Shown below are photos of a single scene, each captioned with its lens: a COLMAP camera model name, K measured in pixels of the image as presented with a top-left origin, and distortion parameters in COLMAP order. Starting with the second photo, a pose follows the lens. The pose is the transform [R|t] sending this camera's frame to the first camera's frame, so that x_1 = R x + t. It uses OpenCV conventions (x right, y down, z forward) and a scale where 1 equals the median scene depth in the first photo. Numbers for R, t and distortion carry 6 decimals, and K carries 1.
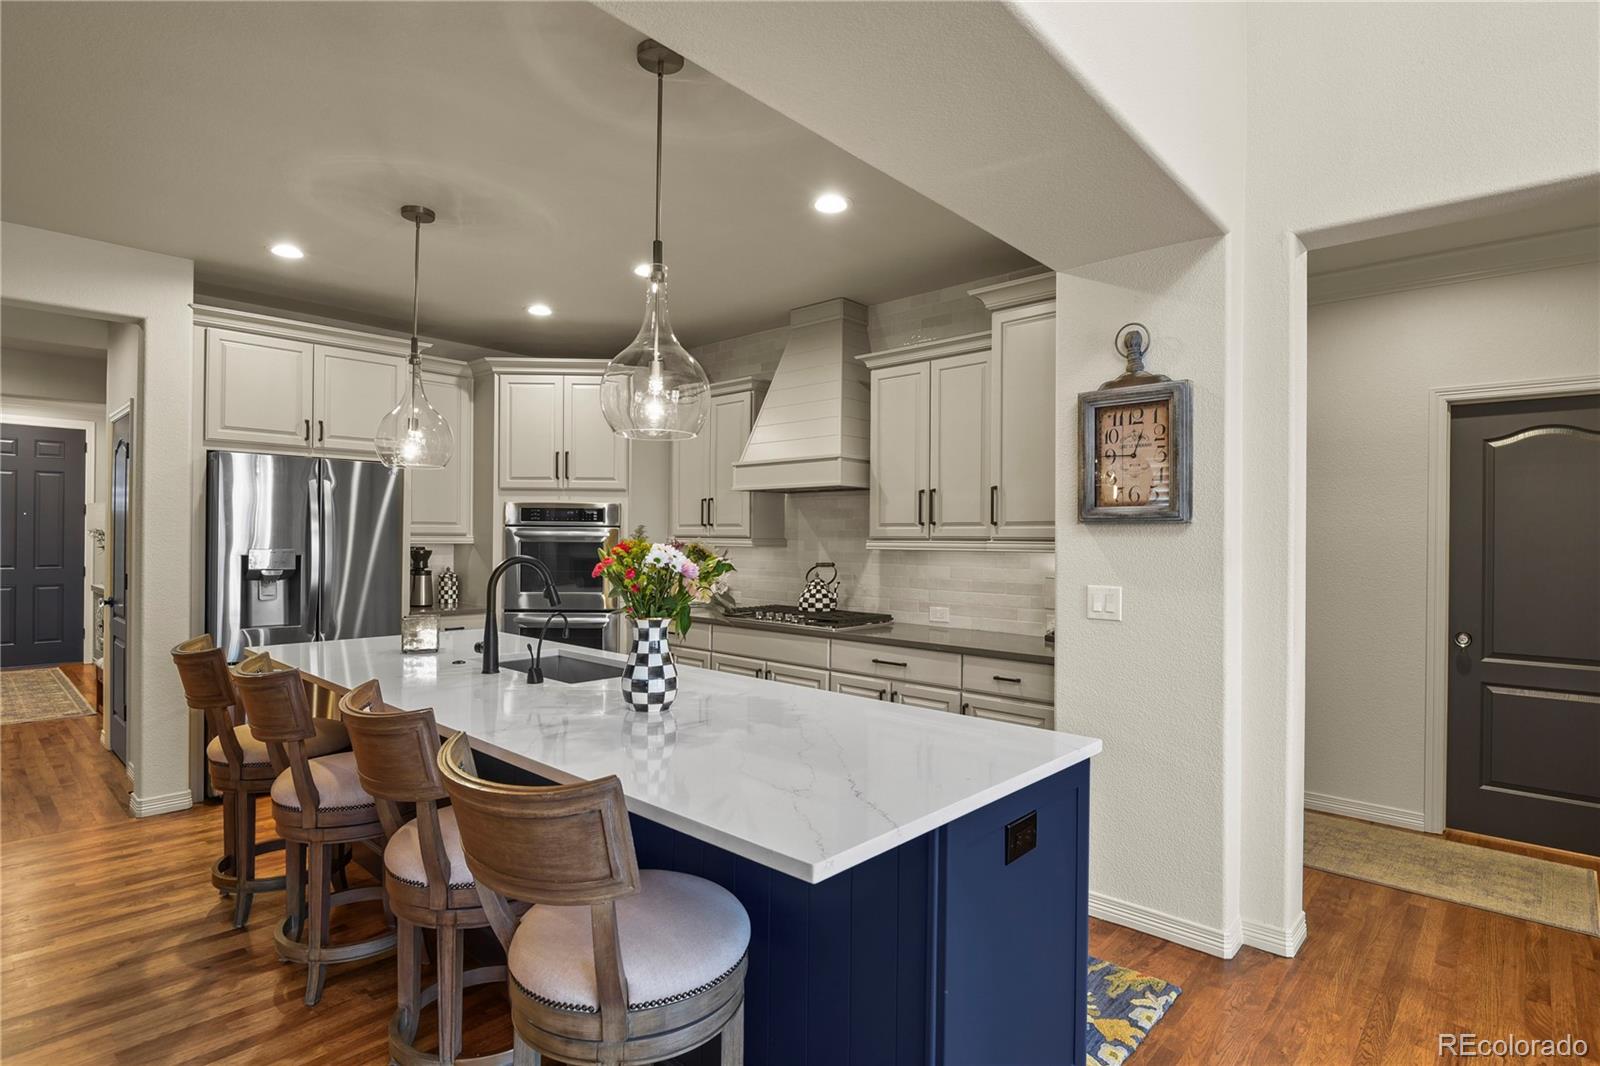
lens RADIAL K [[781.7, 0, 807.6], [0, 781.7, 534.8], [0, 0, 1]] dist [-0.011885, -0.006708]
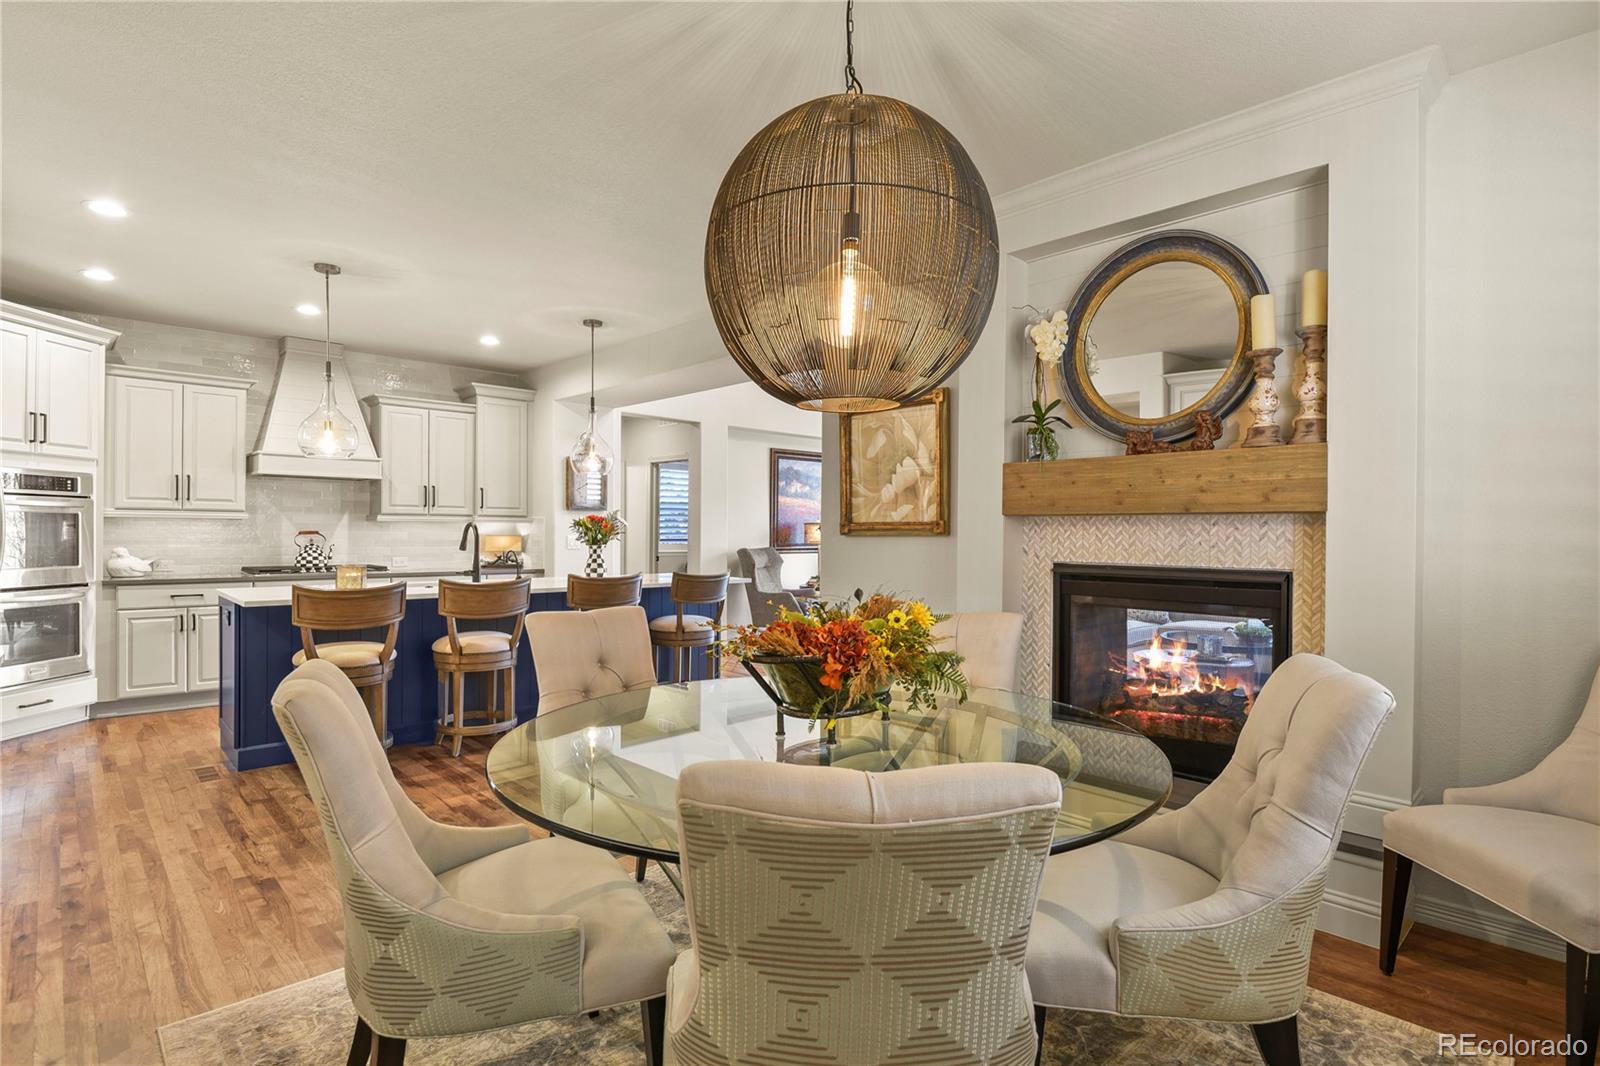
lens RADIAL K [[781.7, 0, 807.6], [0, 781.7, 534.8], [0, 0, 1]] dist [-0.011885, -0.006708]
pose [[0.064233, -0.013151, 0.997848, -1.384492], [-0.012265, 0.999827, 0.013966, 0.013841], [-0.997860, -0.013136, 0.064060, 0.060203]]
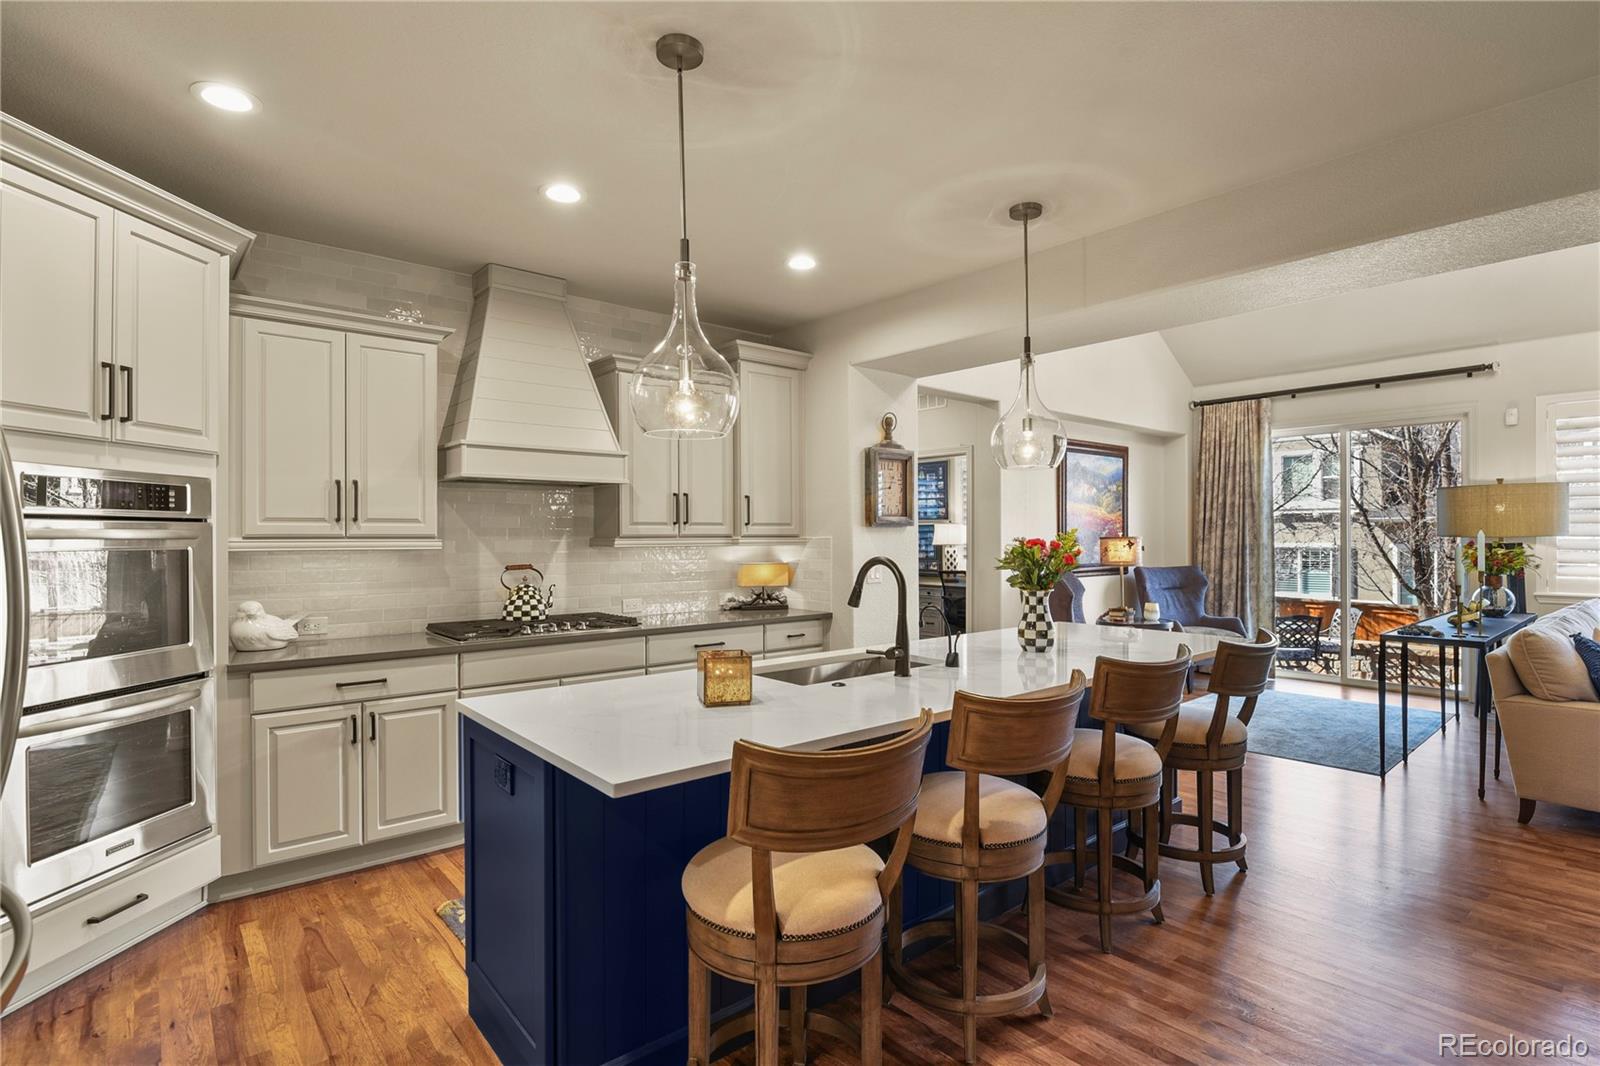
lens RADIAL K [[781.7, 0, 807.6], [0, 781.7, 534.8], [0, 0, 1]] dist [-0.011885, -0.006708]
pose [[0.129070, -0.007390, 0.991608, -0.886040], [0.000330, 0.999972, 0.007409, -0.005375], [-0.991635, -0.000629, 0.129069, 0.619444]]
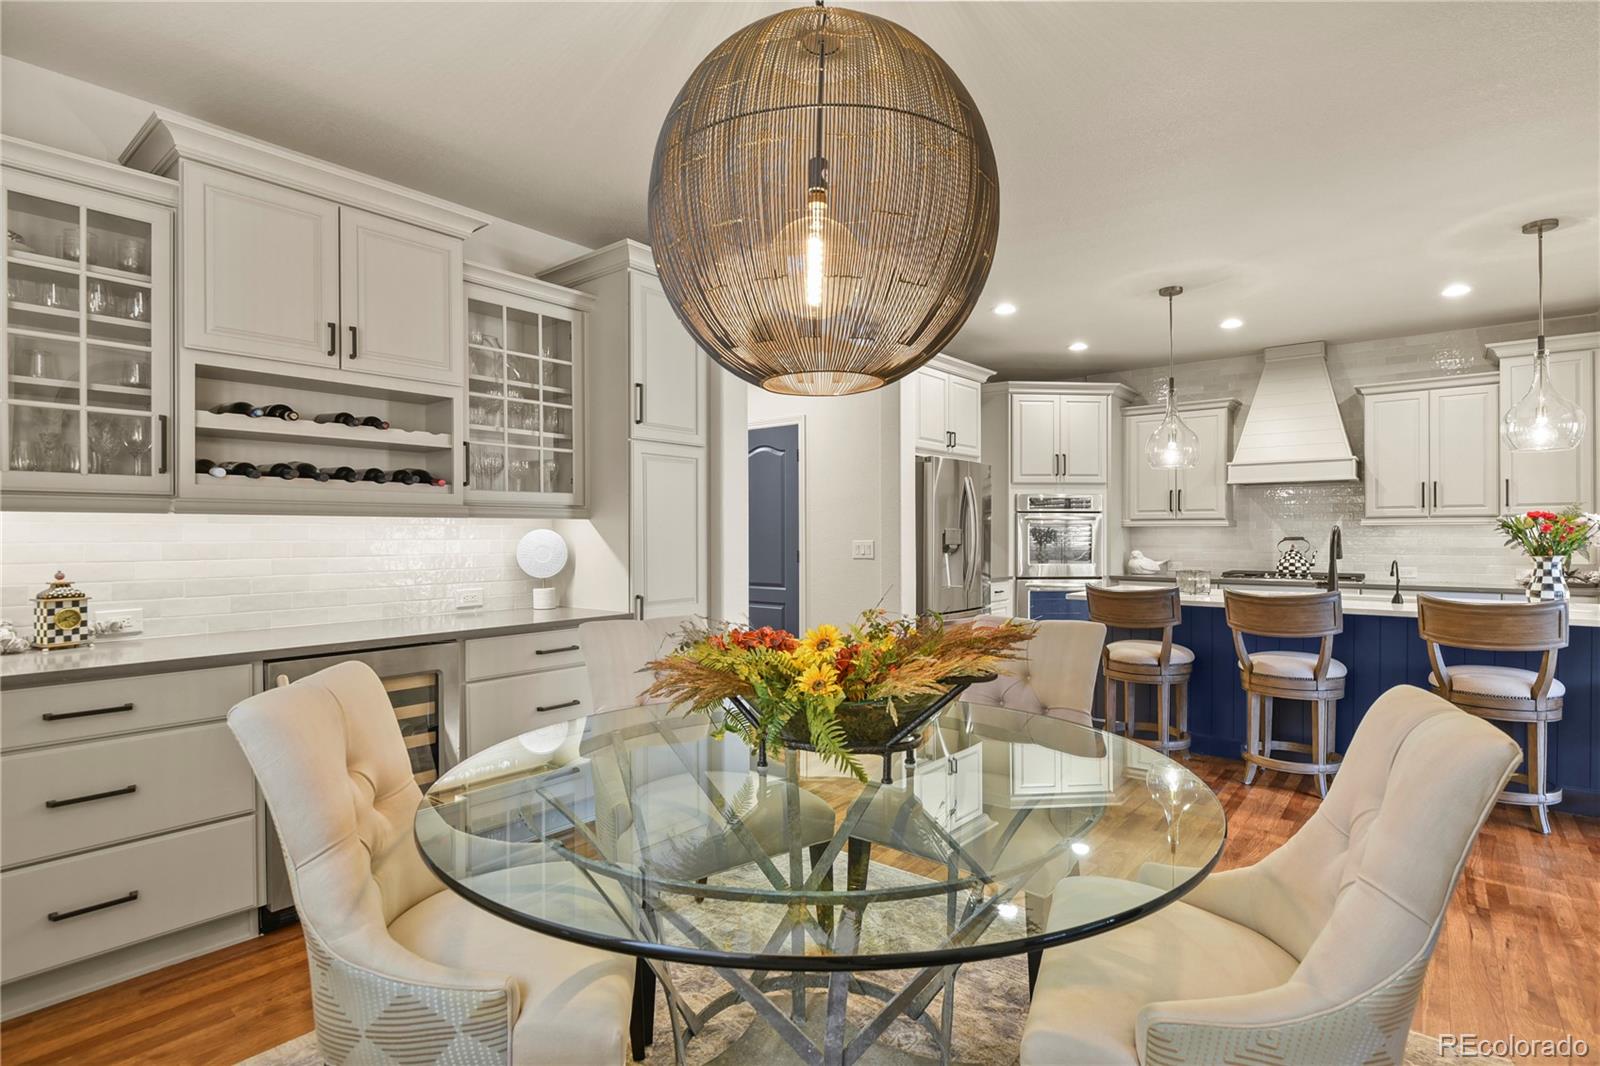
lens RADIAL K [[781.7, 0, 807.6], [0, 781.7, 534.8], [0, 0, 1]] dist [-0.011885, -0.006708]
pose [[0.998283, -0.011035, 0.057525, -0.971307], [0.010703, 0.999924, 0.006070, 0.016037], [-0.057587, -0.005444, 0.998326, -0.306222]]
